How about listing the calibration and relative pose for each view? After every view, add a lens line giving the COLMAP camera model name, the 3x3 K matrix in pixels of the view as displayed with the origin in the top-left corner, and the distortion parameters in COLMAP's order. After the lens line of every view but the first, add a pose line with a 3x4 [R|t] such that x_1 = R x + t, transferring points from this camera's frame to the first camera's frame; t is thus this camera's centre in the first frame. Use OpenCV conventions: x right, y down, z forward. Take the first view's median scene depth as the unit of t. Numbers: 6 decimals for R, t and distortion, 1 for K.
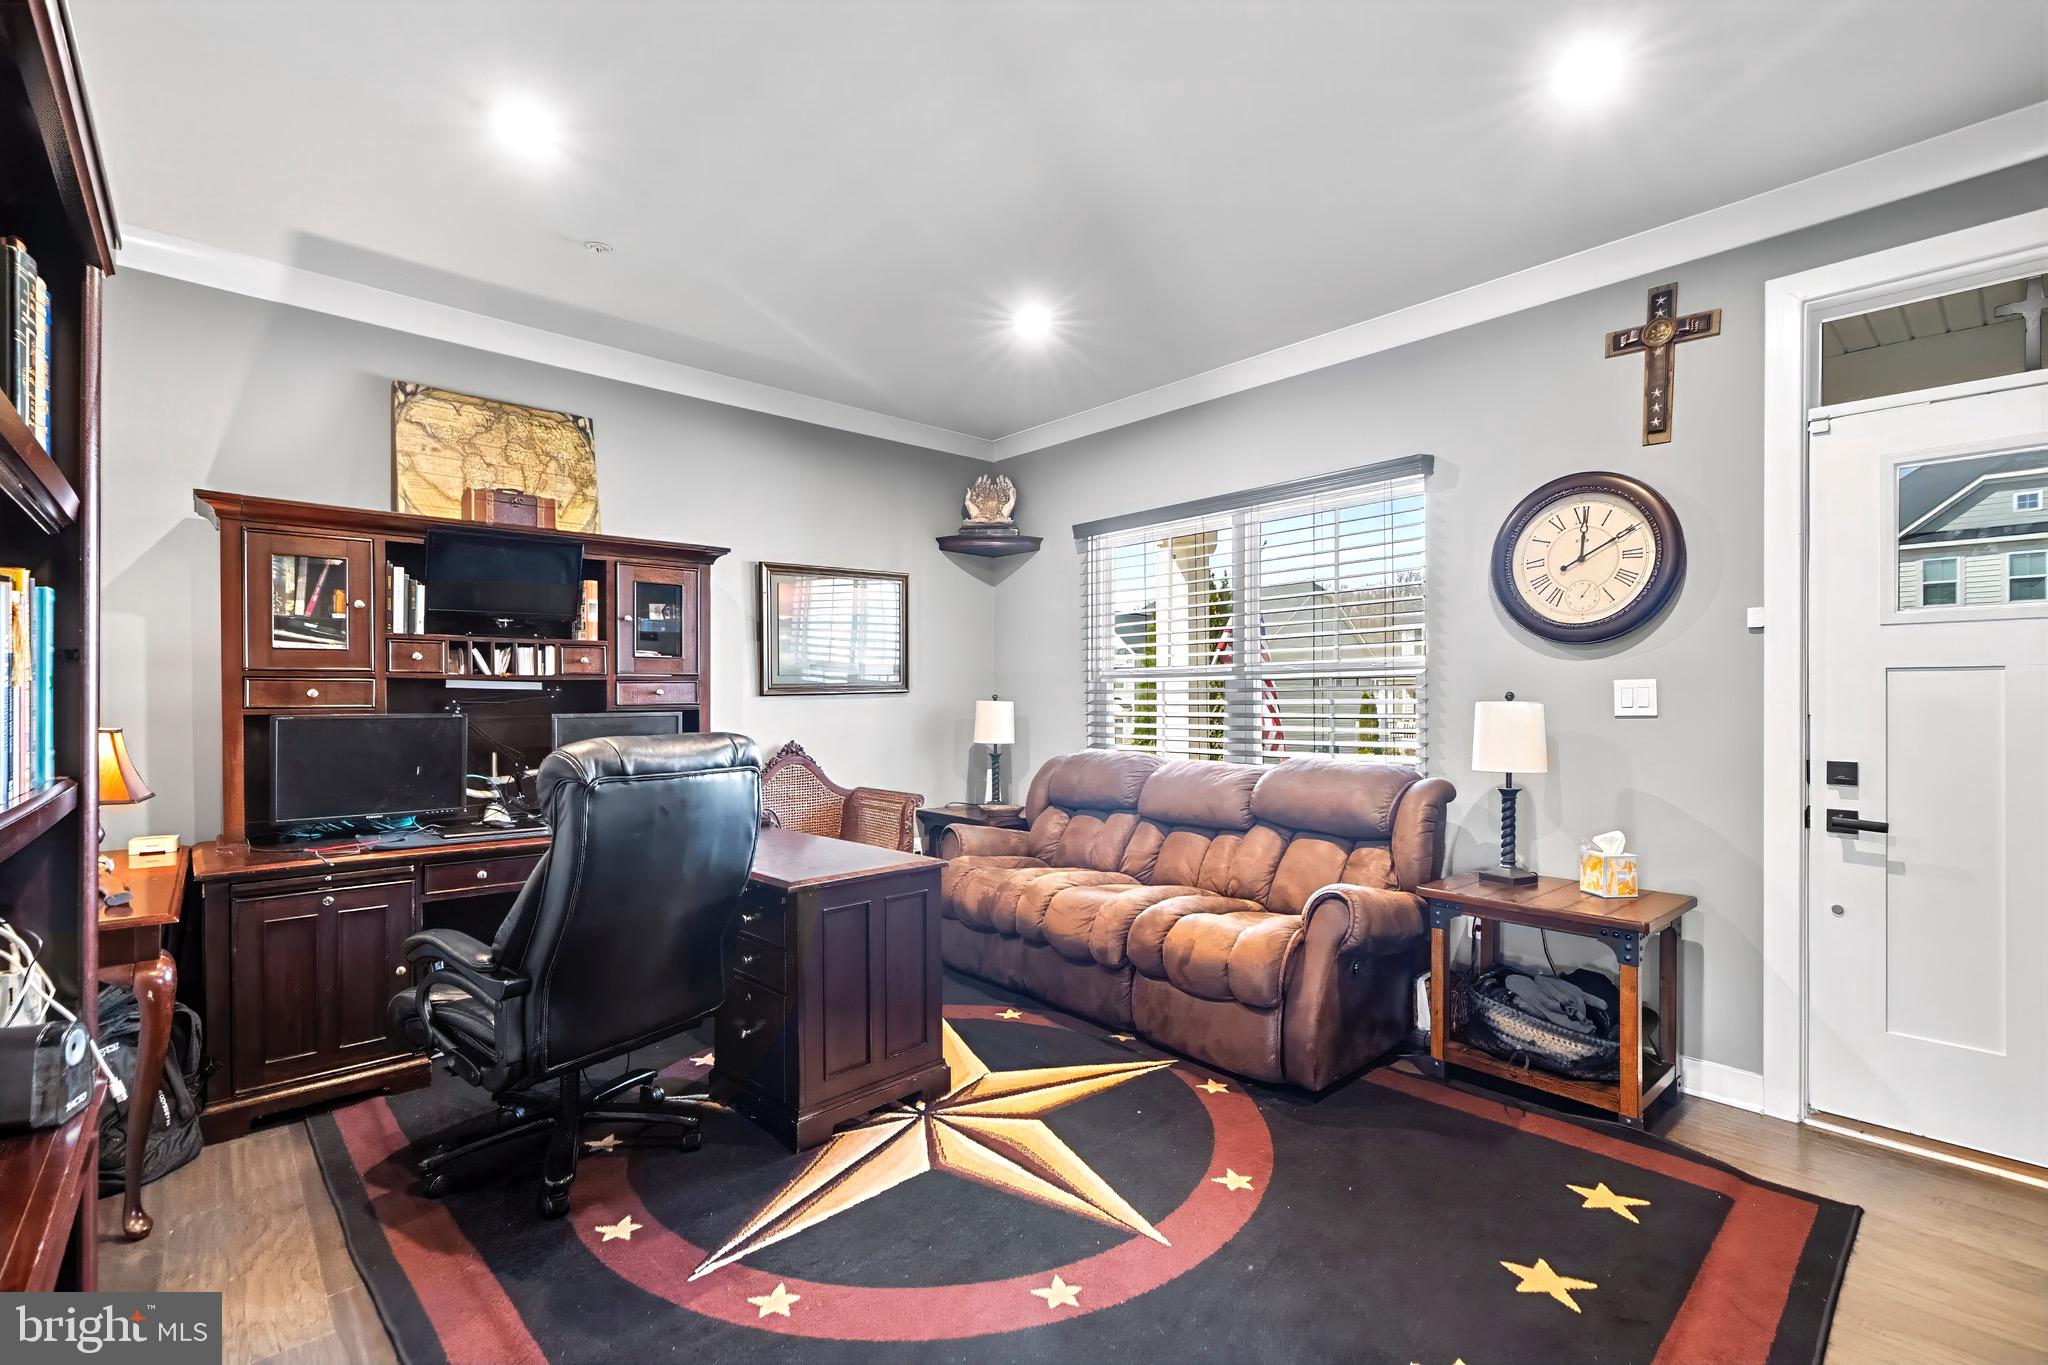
lens RADIAL K [[907.8, 0, 1018.4], [0, 907.8, 693.6], [0, 0, 1]] dist [-0.003963, -0.000428]
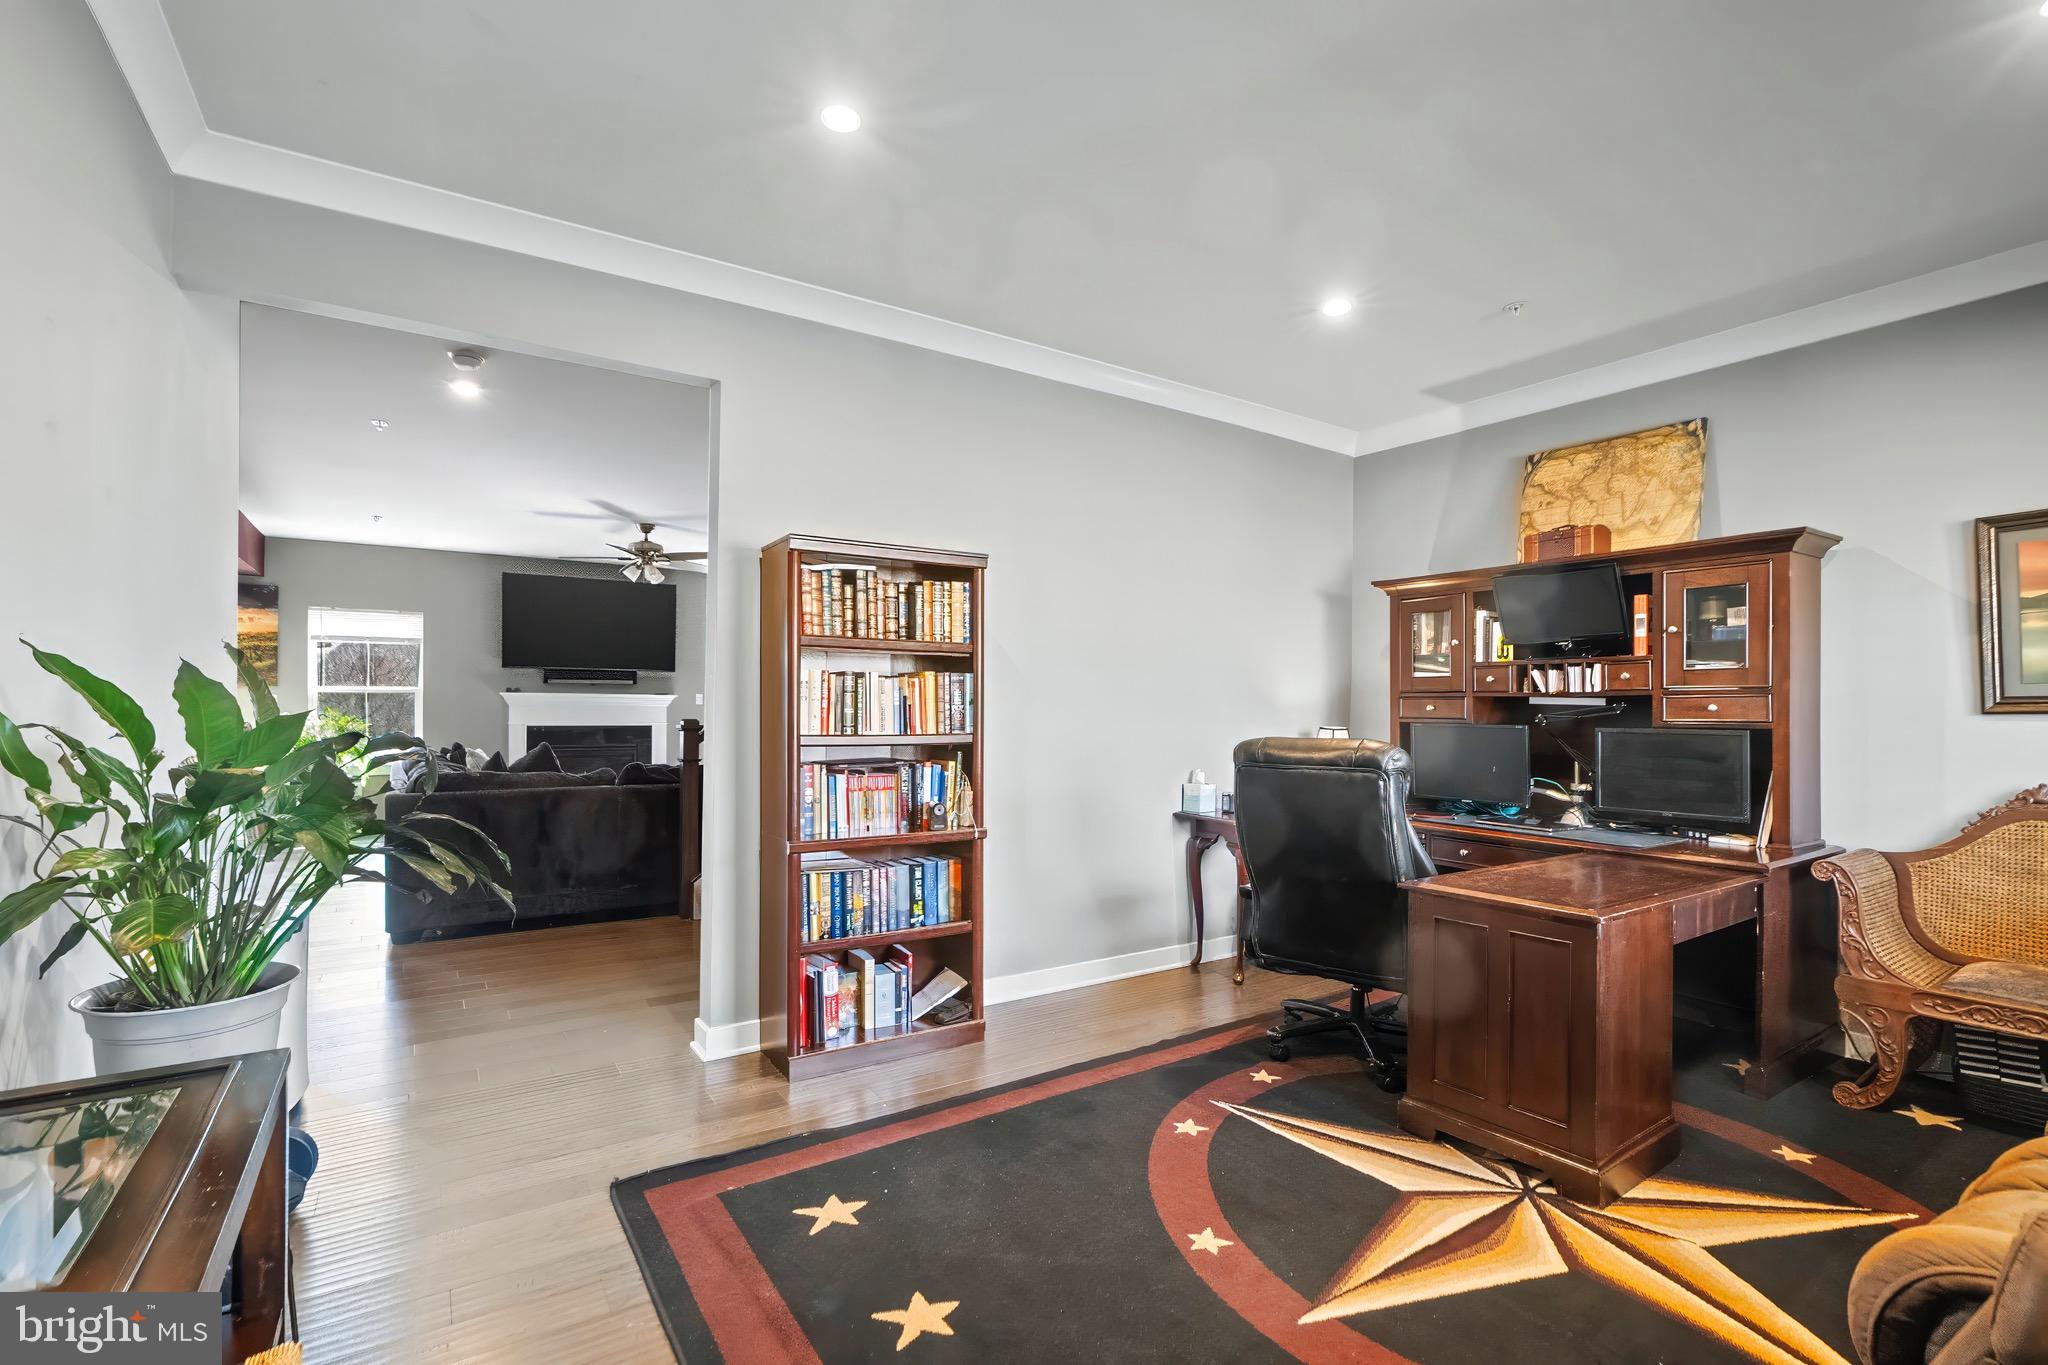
lens RADIAL K [[907.8, 0, 1018.4], [0, 907.8, 693.6], [0, 0, 1]] dist [-0.003963, -0.000428]
pose [[-0.146505, -0.017671, -0.989052, 0.638178], [-0.006209, 0.999837, -0.016944, 0.004486], [0.989191, 0.003659, -0.146590, 0.495979]]
